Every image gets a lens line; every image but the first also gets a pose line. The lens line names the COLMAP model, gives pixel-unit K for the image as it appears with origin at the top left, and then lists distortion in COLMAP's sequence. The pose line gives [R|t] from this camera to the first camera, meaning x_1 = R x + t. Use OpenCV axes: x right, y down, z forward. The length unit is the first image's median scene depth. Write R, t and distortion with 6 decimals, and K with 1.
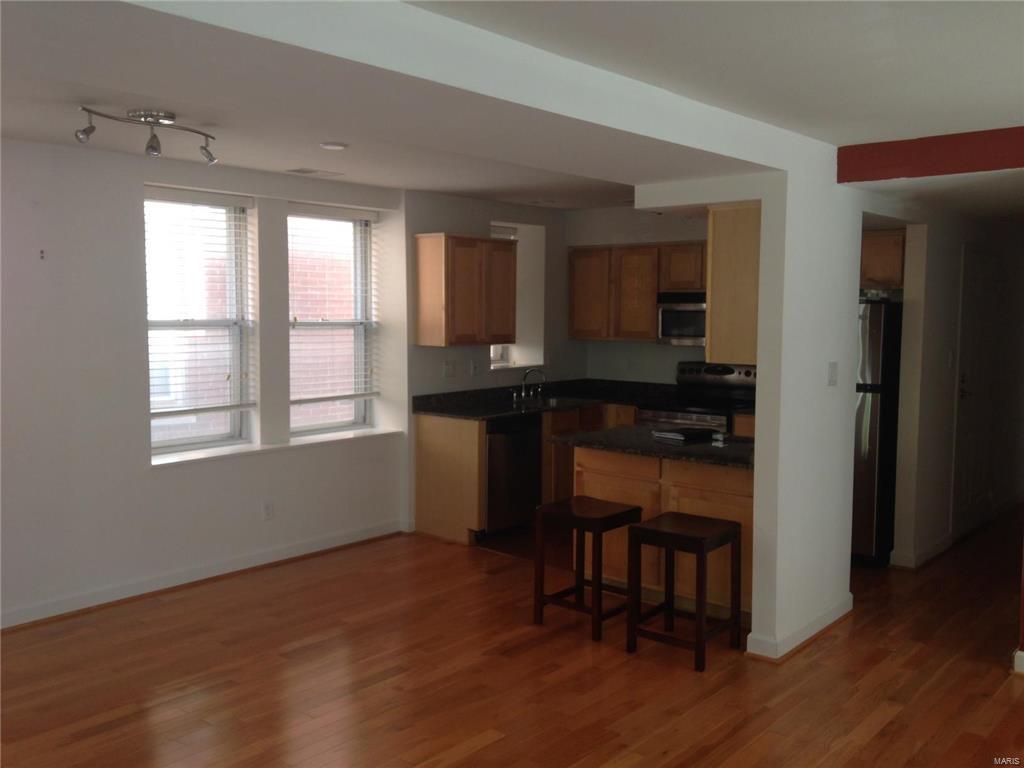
lens RADIAL K [[935.1, 0, 516.3], [0, 935.1, 375.1], [0, 0, 1]] dist [0.126197, -0.209789]
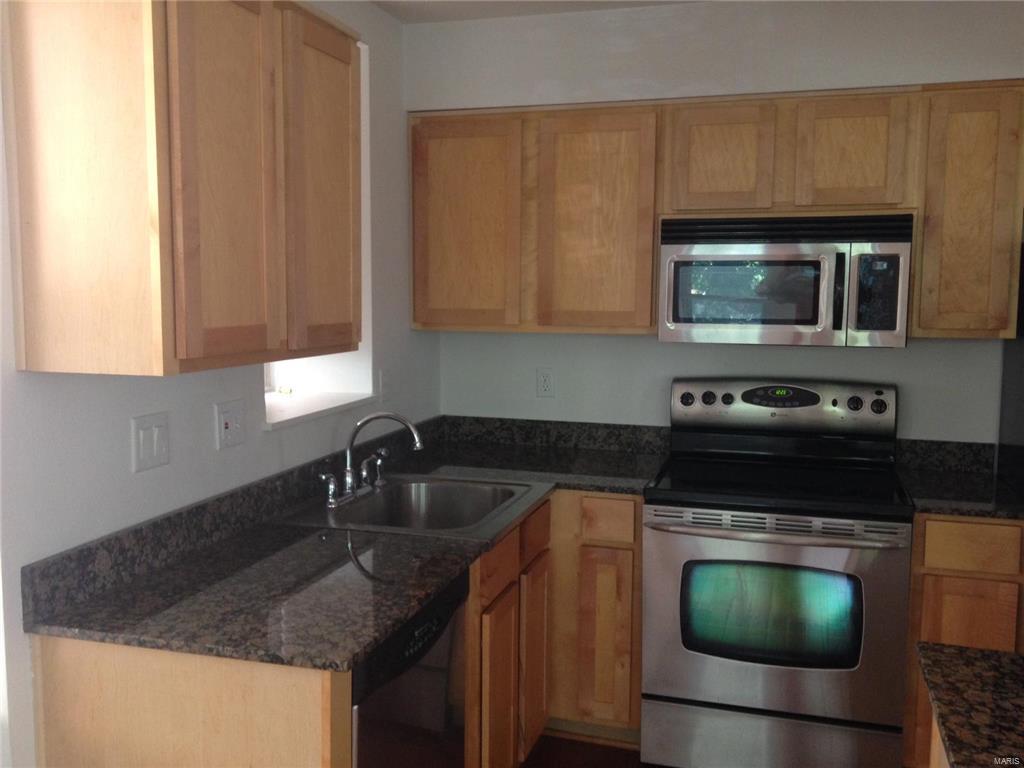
lens RADIAL K [[935.1, 0, 516.3], [0, 935.1, 375.1], [0, 0, 1]] dist [0.126197, -0.209789]
pose [[0.915144, -0.036115, 0.401505, -0.083456], [0.026331, 0.999207, 0.029863, -0.032794], [-0.402266, -0.016757, 0.915370, 0.651387]]
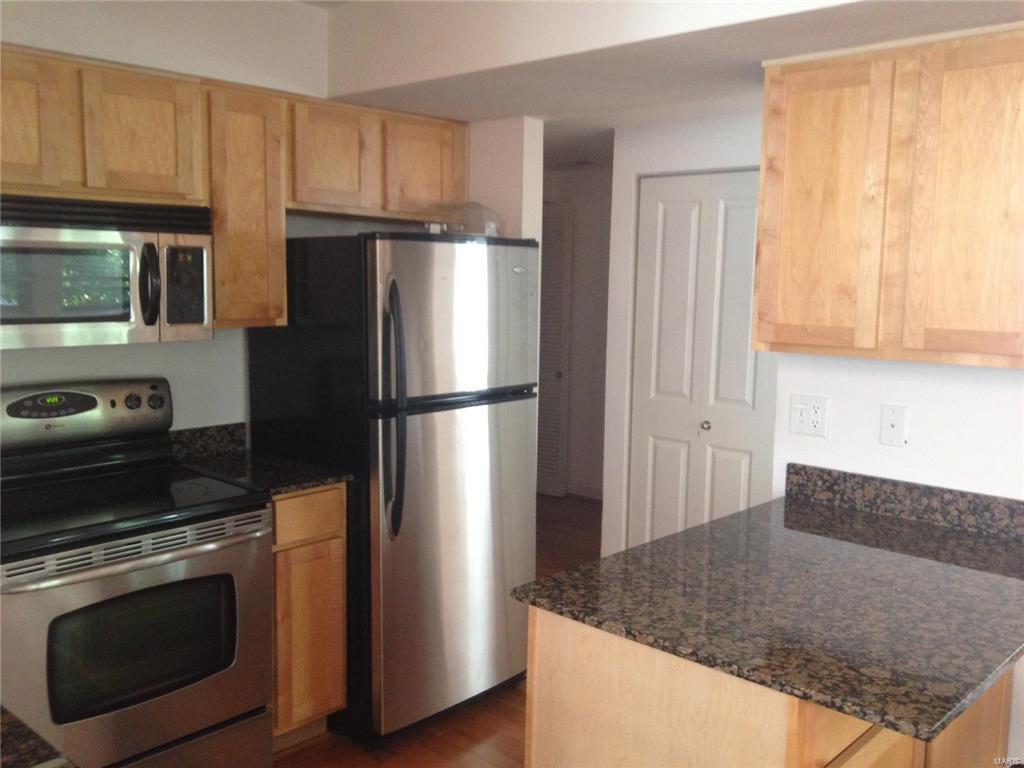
lens RADIAL K [[935.1, 0, 516.3], [0, 935.1, 375.1], [0, 0, 1]] dist [0.126197, -0.209789]
pose [[0.038533, -0.115074, 0.992609, -0.169913], [0.057561, 0.991953, 0.112763, -0.051575], [-0.997598, 0.052791, 0.044846, 0.808578]]
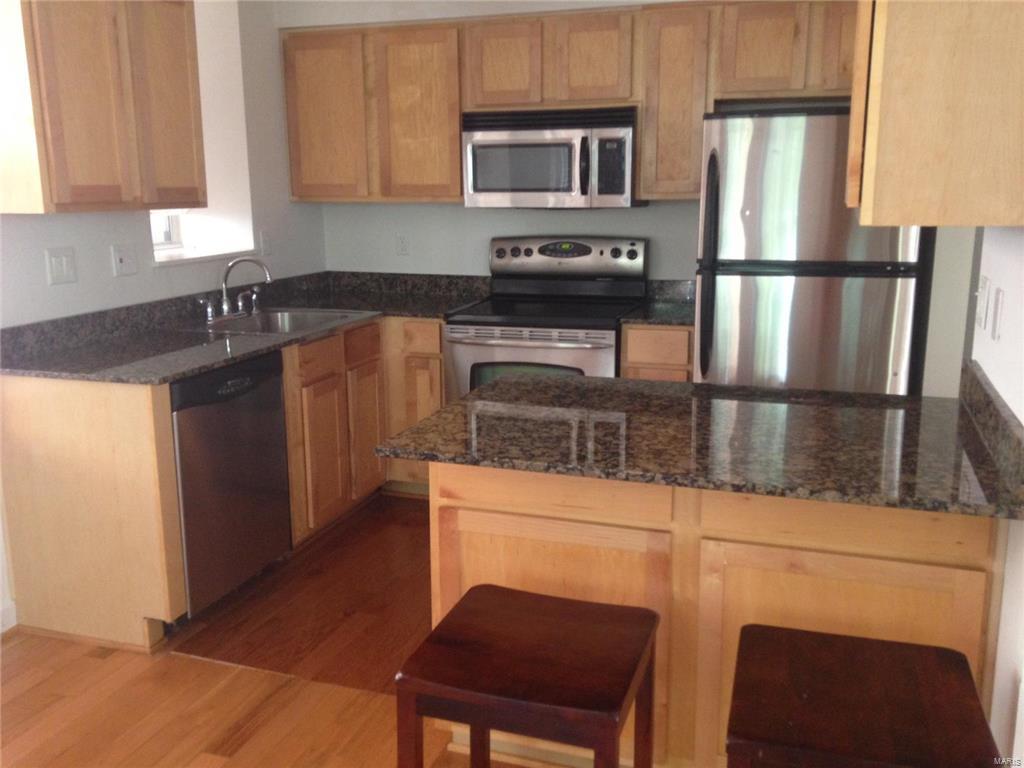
lens RADIAL K [[935.1, 0, 516.3], [0, 935.1, 375.1], [0, 0, 1]] dist [0.126197, -0.209789]
pose [[0.929797, -0.084619, 0.358215, -0.034893], [0.038569, 0.990256, 0.133811, -0.006914], [-0.366047, -0.110601, 0.924000, 0.461769]]
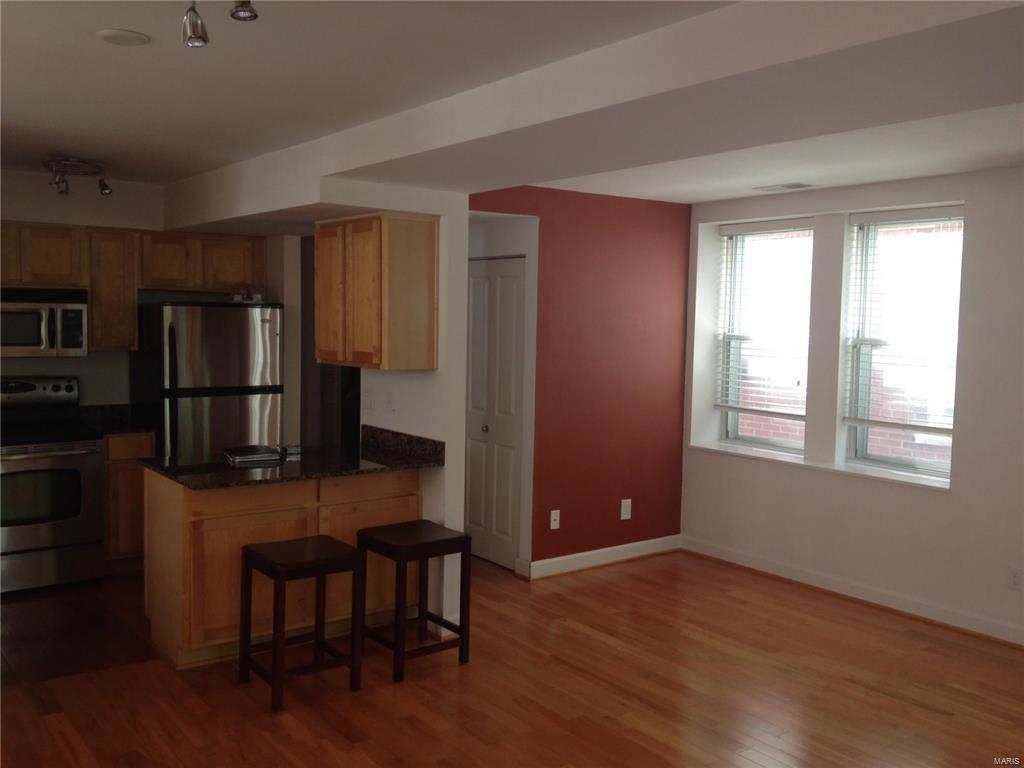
lens RADIAL K [[935.1, 0, 516.3], [0, 935.1, 375.1], [0, 0, 1]] dist [0.126197, -0.209789]
pose [[0.221958, -0.063251, 0.973003, -0.477270], [0.054808, 0.997125, 0.052316, -0.034393], [-0.973515, 0.041716, 0.224786, 0.418639]]
